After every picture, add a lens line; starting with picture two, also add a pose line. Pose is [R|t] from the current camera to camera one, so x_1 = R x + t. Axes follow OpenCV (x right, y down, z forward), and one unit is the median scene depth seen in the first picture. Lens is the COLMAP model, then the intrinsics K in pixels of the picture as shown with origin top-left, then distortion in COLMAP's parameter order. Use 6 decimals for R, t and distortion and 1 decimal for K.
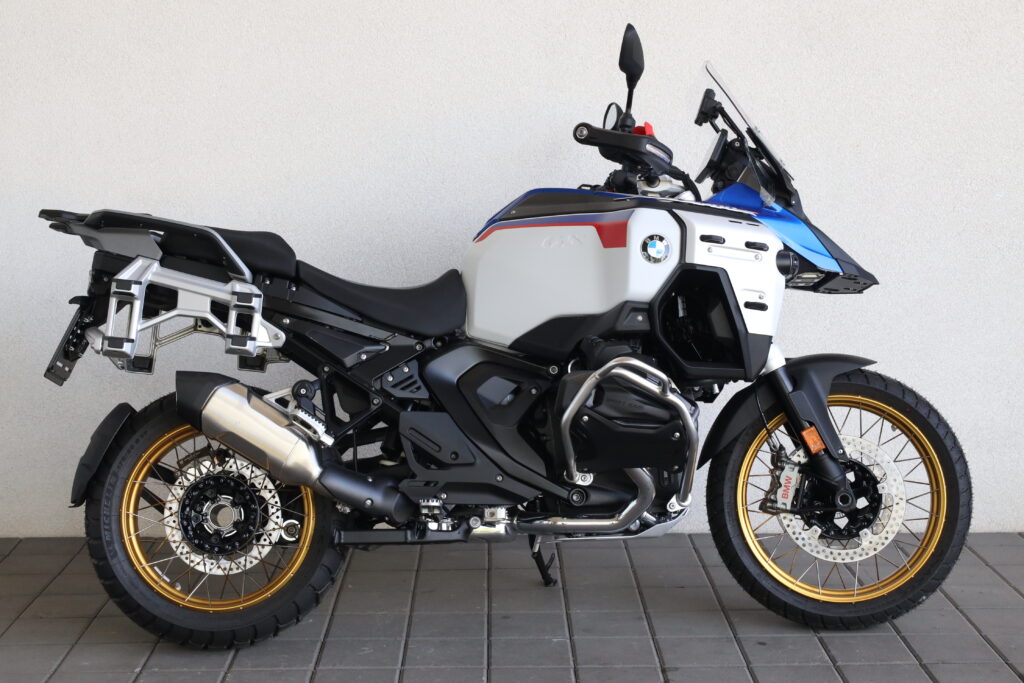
lens RADIAL K [[1602.8, 0, 512.0], [0, 1602.8, 341.5], [0, 0, 1]] dist [0.018112, -0.087016]
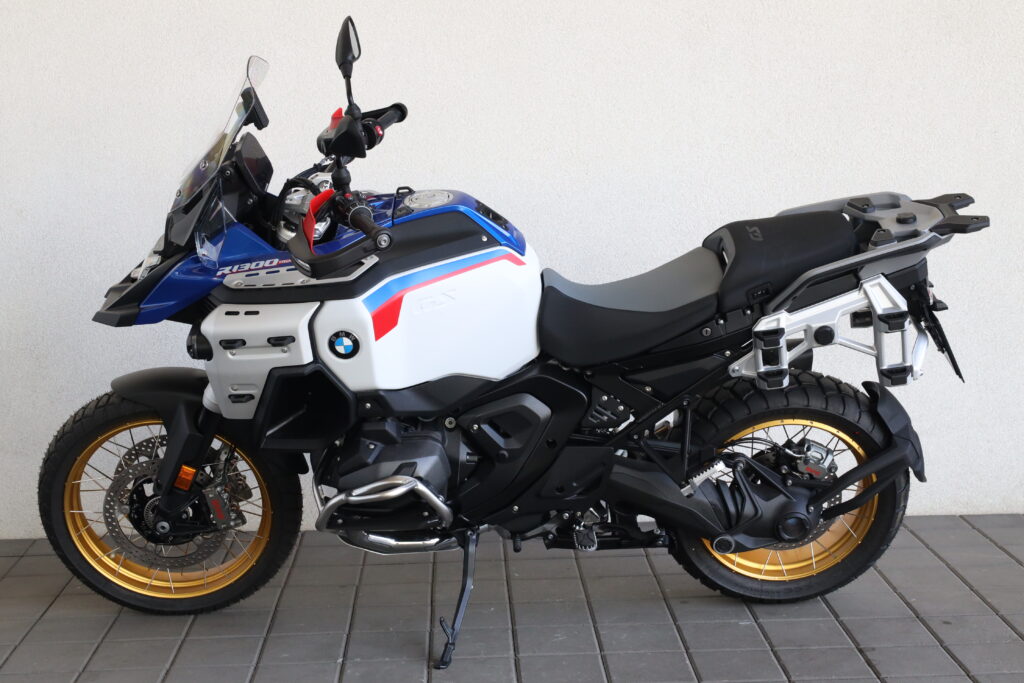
lens RADIAL K [[1602.8, 0, 512.0], [0, 1602.8, 341.5], [0, 0, 1]] dist [0.018112, -0.087016]
pose [[0.999605, -0.015603, 0.023390, -0.117187], [0.015482, 0.999866, 0.005318, 0.000395], [-0.023470, -0.004954, 0.999712, -0.007580]]
